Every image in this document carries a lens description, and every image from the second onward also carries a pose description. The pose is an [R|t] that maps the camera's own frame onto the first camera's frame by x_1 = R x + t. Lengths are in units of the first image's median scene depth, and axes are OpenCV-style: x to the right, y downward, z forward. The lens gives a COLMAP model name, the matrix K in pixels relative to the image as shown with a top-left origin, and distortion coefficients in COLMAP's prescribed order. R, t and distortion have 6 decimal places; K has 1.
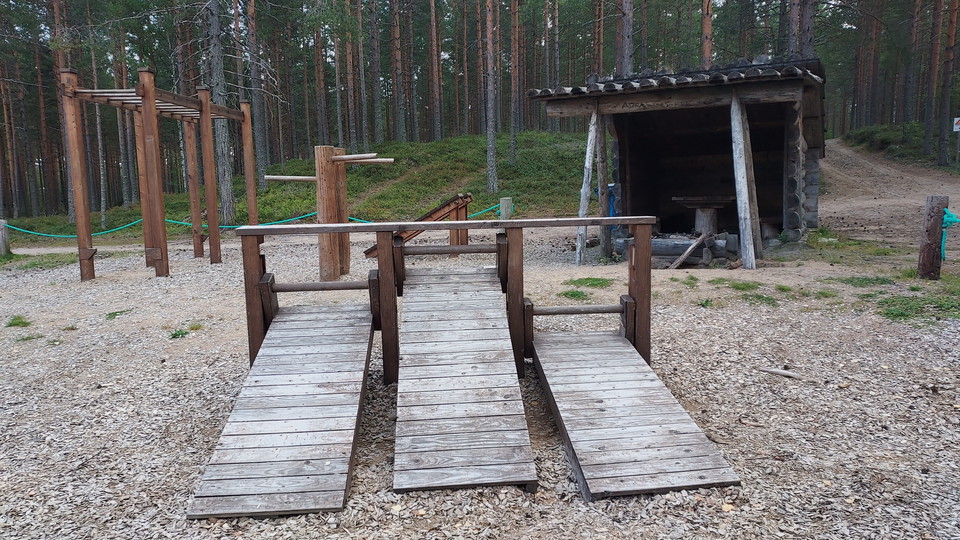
lens RADIAL K [[689.6, 0, 482.1], [0, 689.6, 269.7], [0, 0, 1]] dist [0.057974, -0.014416]
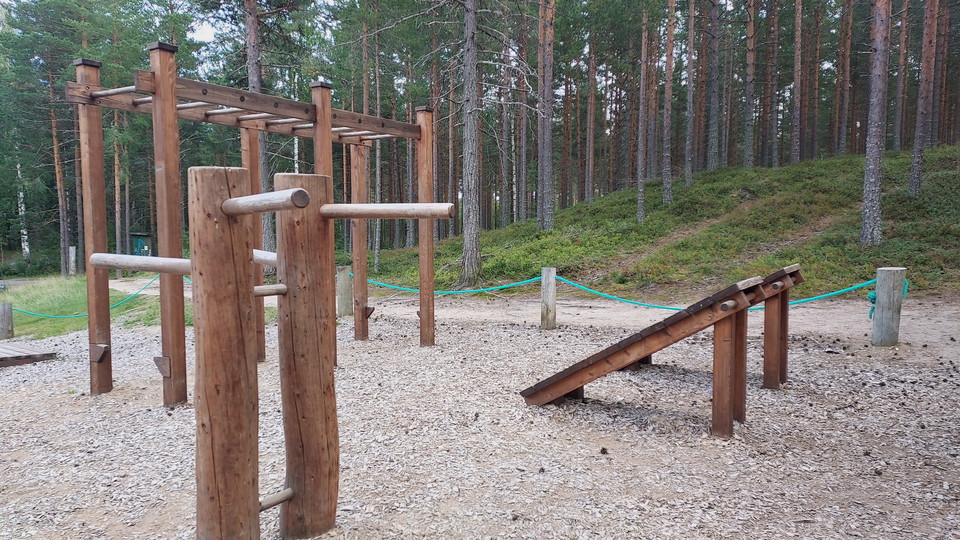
lens RADIAL K [[689.6, 0, 476.9], [0, 689.6, 272.2], [0, 0, 1]] dist [0.057974, -0.014416]
pose [[0.871701, 0.047402, -0.487740, 0.014291], [-0.066660, 0.997529, -0.022190, -0.047220], [0.485483, 0.051855, 0.872707, 0.279913]]
